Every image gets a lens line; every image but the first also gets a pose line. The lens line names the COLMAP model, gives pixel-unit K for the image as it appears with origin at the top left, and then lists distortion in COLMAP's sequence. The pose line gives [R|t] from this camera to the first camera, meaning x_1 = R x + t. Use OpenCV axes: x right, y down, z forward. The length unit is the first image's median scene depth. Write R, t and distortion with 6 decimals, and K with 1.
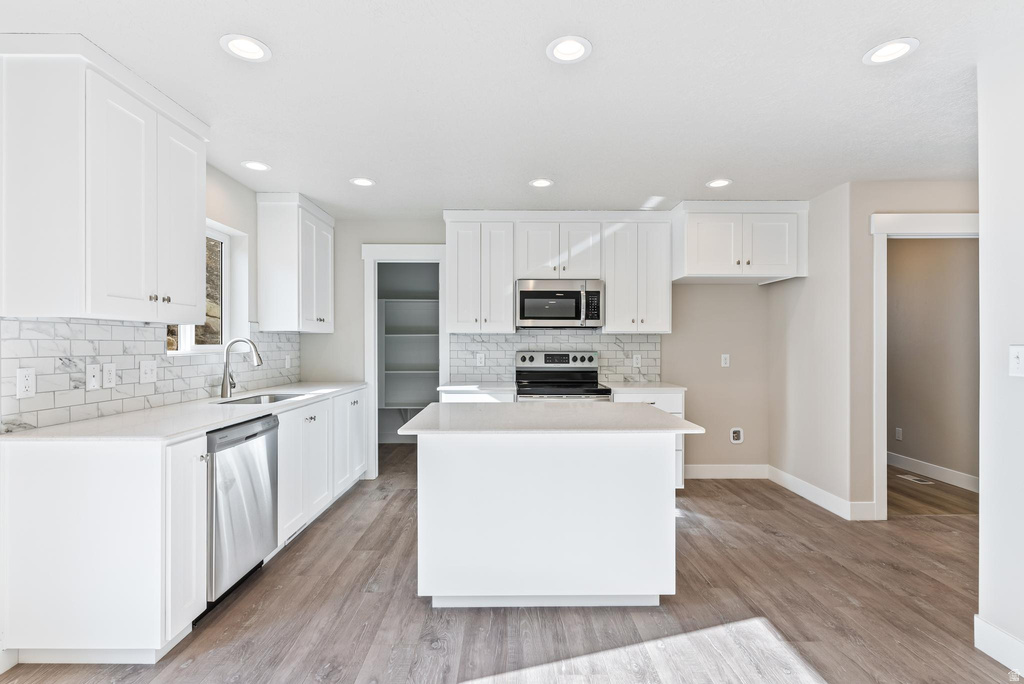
lens RADIAL K [[487.9, 0, 507.7], [0, 487.9, 345.6], [0, 0, 1]] dist [-0.000401, 0.001686]
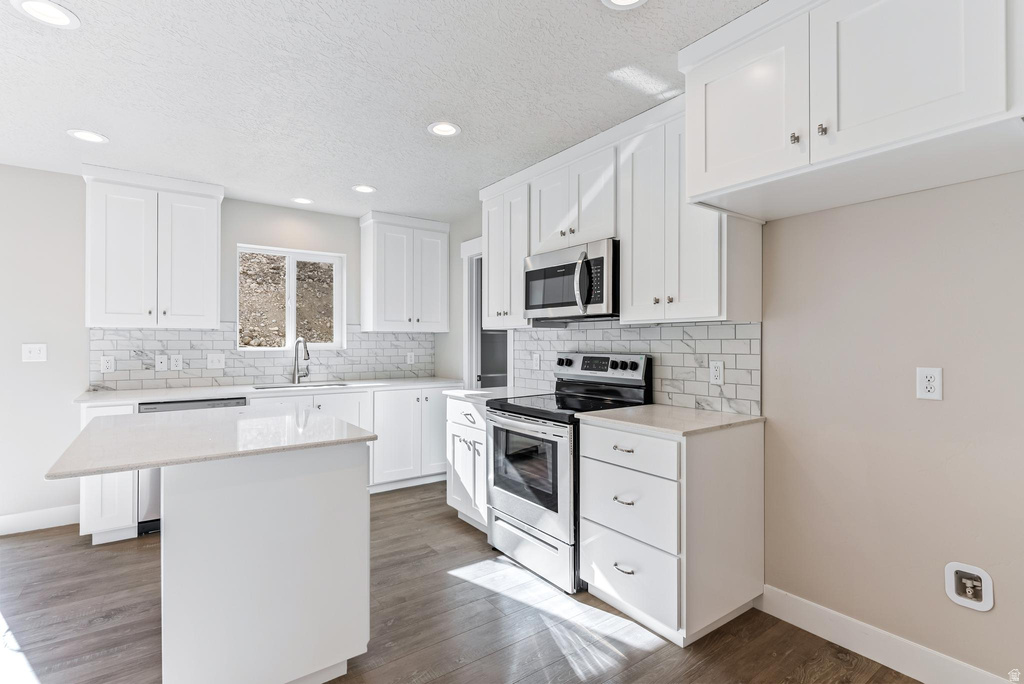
lens RADIAL K [[487.9, 0, 522.8], [0, 487.9, 342.3], [0, 0, 1]] dist [-0.000401, 0.001686]
pose [[0.584638, -0.000943, -0.811294, 0.625208], [-0.001596, 0.999996, -0.002313, -0.001040], [0.811293, 0.002647, 0.584634, 0.548995]]
